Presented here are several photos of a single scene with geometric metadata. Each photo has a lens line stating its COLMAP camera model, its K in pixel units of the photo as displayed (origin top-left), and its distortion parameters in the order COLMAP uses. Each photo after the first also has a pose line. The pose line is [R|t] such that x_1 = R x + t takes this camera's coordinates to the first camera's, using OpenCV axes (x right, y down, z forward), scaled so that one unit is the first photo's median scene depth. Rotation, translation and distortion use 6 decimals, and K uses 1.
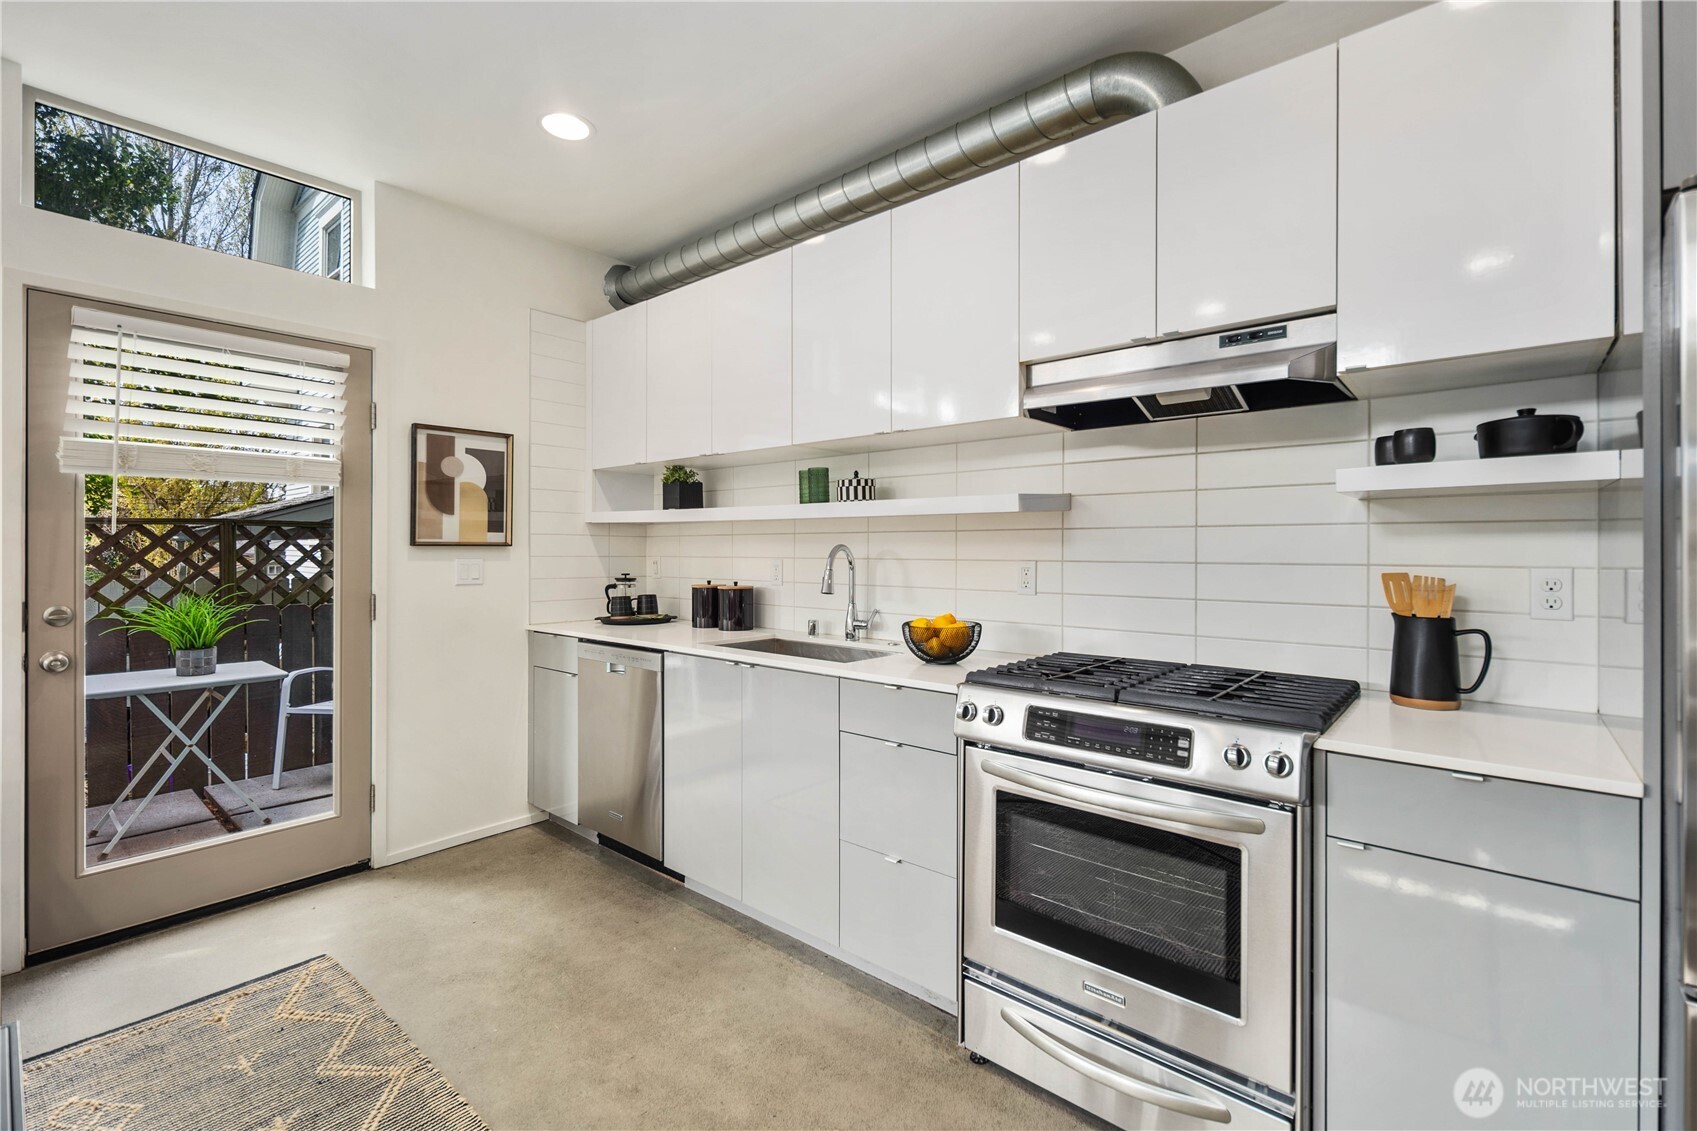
lens RADIAL K [[742.3, 0, 852.4], [0, 742.3, 545.6], [0, 0, 1]] dist [0.004421, -0.001310]
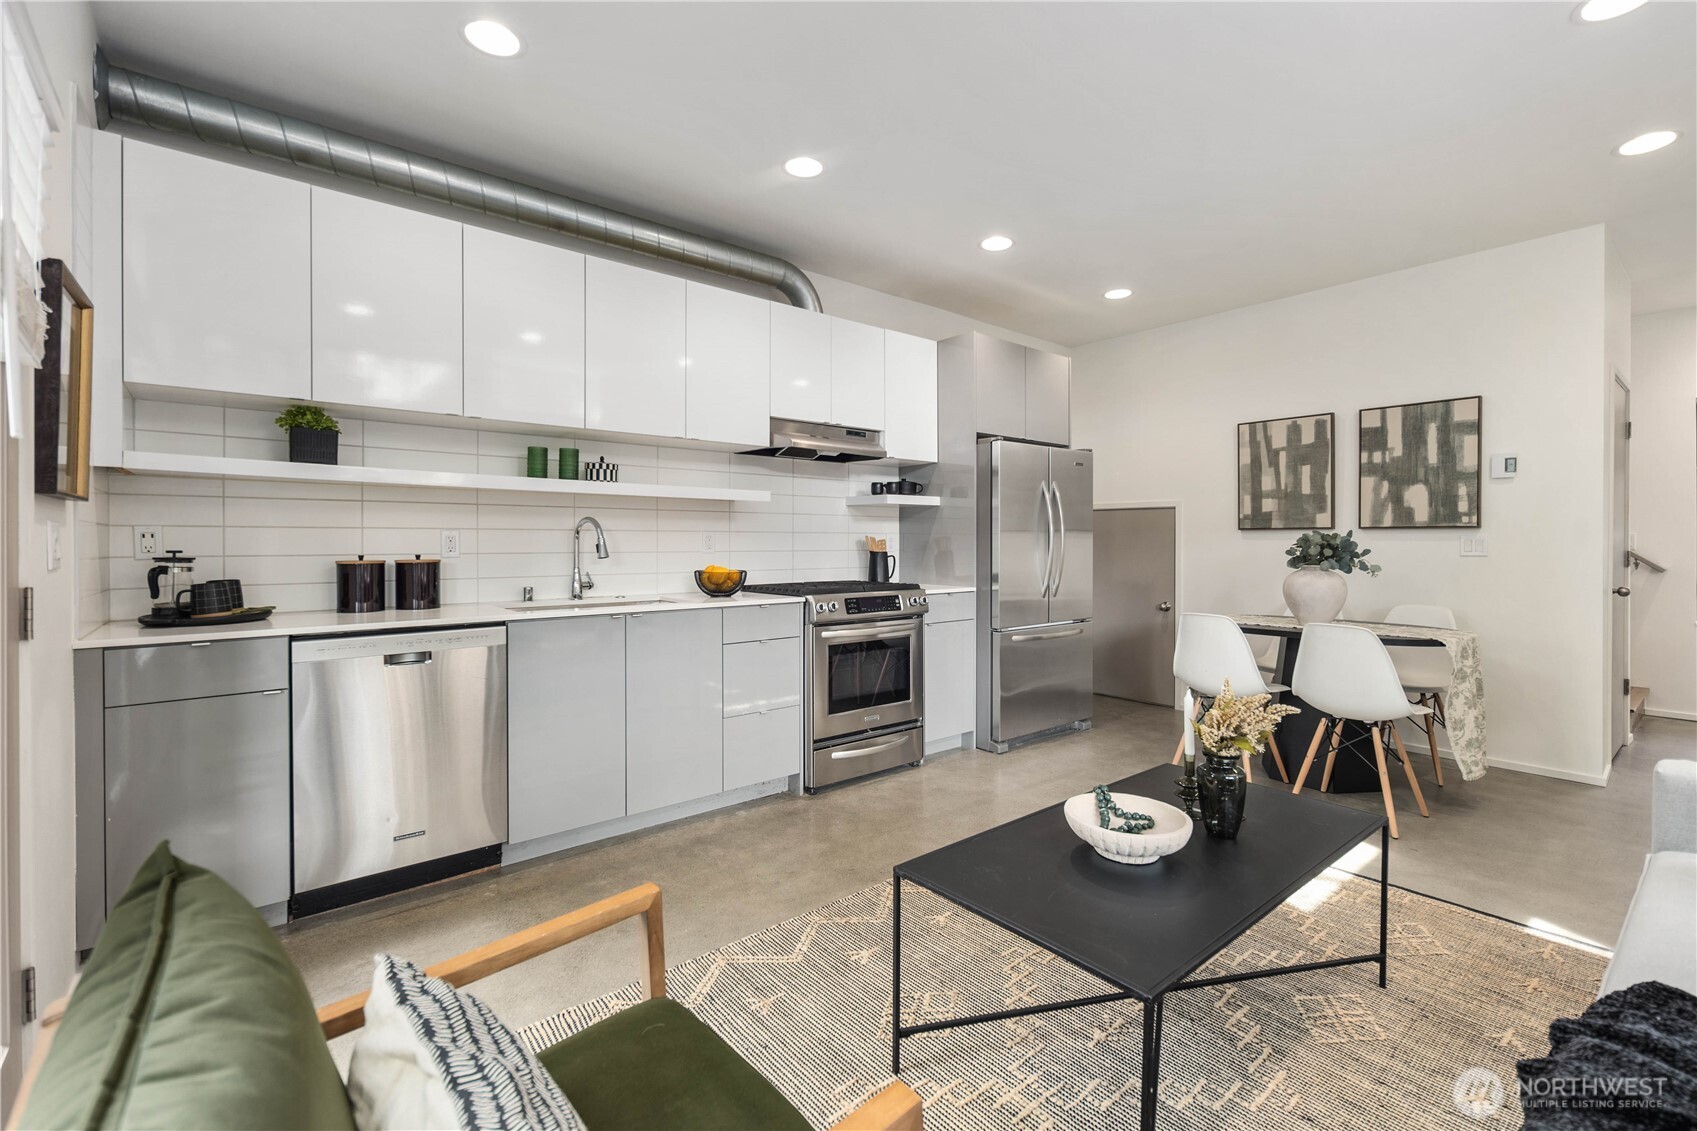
lens RADIAL K [[742.3, 0, 852.4], [0, 742.3, 545.6], [0, 0, 1]] dist [0.004421, -0.001310]
pose [[0.162659, -0.005656, 0.986666, -1.272688], [-0.004757, 0.999967, 0.006517, 0.039056], [-0.986671, -0.005754, 0.162627, 0.458186]]
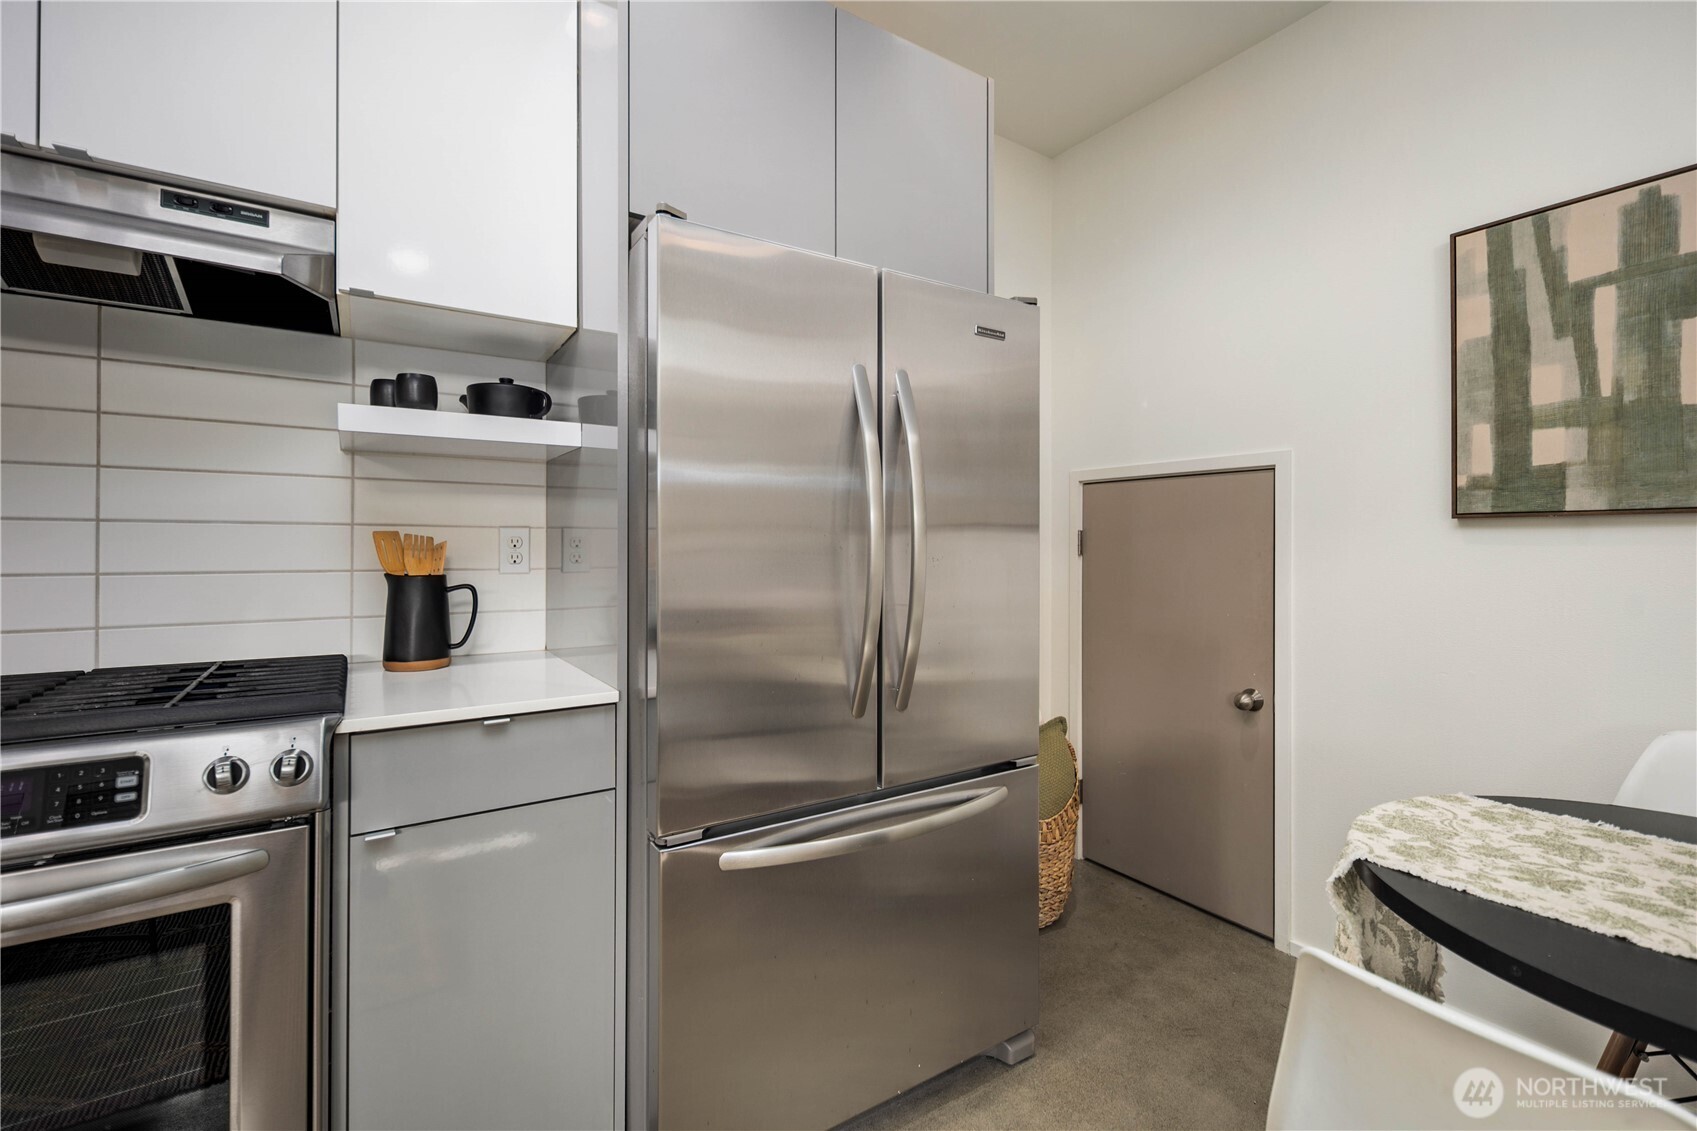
lens RADIAL K [[742.3, 0, 852.4], [0, 742.3, 545.6], [0, 0, 1]] dist [0.004421, -0.001310]
pose [[0.267396, 0.000669, 0.963587, -0.004510], [-0.006318, 0.999979, 0.001059, 0.035964], [-0.963566, -0.006371, 0.267395, 0.139132]]
